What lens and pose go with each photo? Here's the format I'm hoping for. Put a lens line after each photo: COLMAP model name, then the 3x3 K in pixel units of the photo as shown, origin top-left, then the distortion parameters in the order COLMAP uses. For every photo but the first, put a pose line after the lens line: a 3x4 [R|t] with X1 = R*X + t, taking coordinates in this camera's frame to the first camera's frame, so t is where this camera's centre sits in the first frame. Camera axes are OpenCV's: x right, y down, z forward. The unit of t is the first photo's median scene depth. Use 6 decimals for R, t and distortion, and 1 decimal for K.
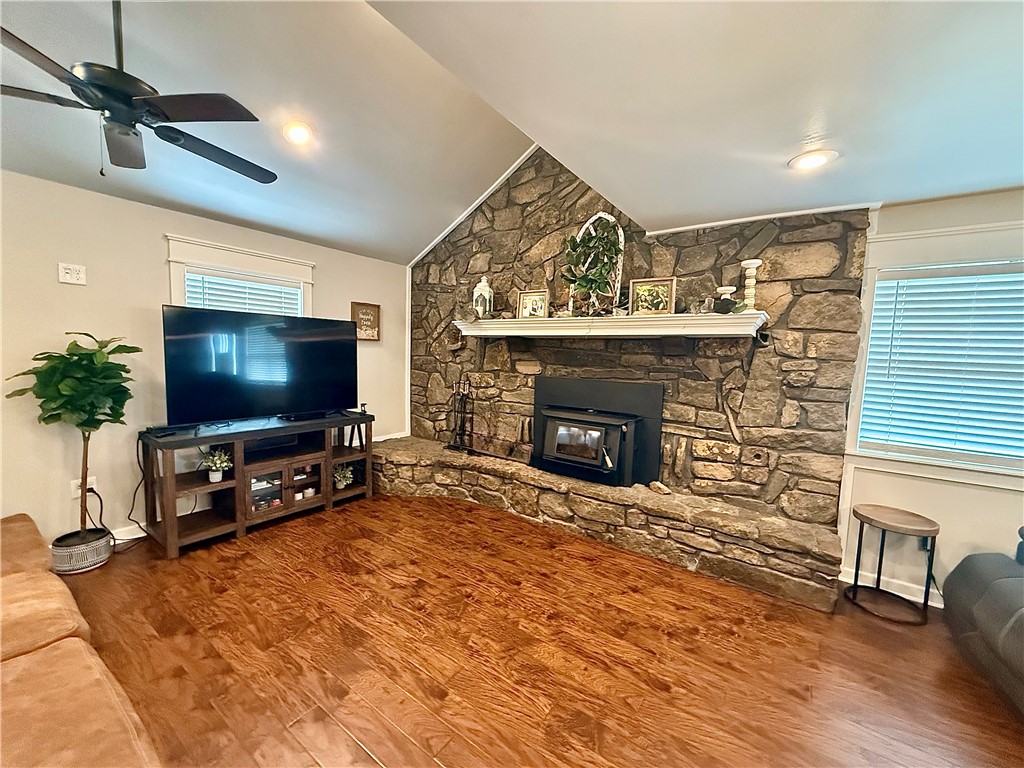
lens RADIAL K [[409.2, 0, 510.1], [0, 409.2, 387.1], [0, 0, 1]] dist [-0.001806, 0.000393]
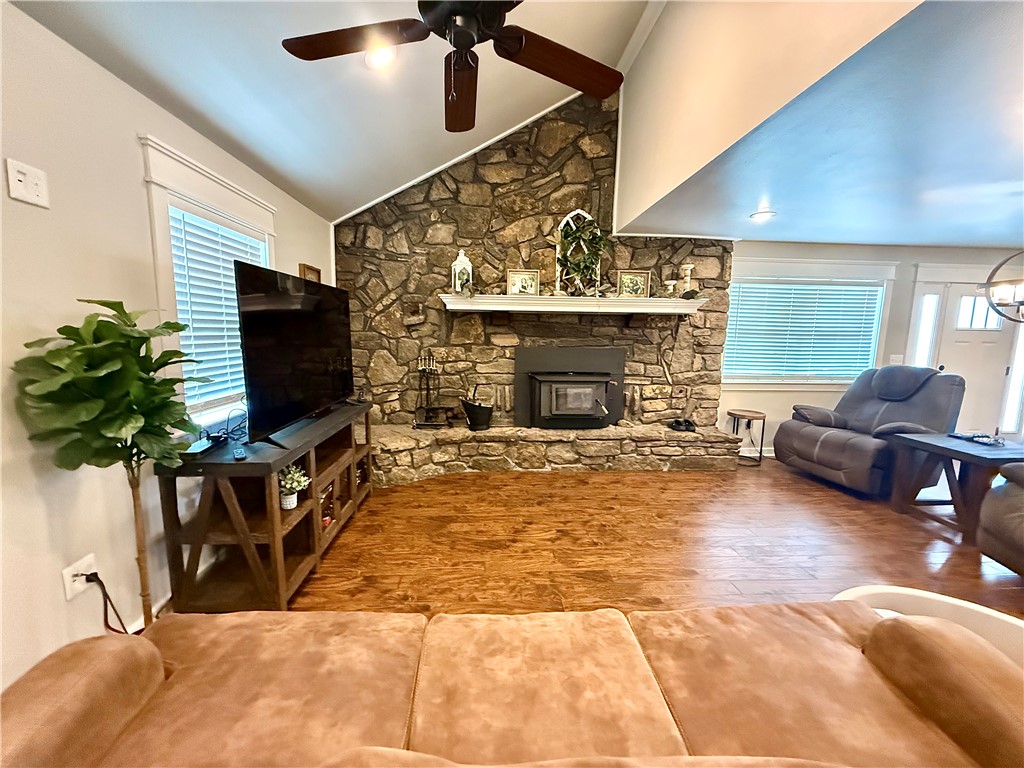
lens RADIAL K [[409.2, 0, 511.9], [0, 409.2, 387.0], [0, 0, 1]] dist [-0.001806, 0.000393]
pose [[0.775500, -0.104312, 0.622670, -0.793548], [0.060948, 0.994019, 0.090615, -0.026404], [-0.628399, -0.032322, 0.777220, 0.172049]]
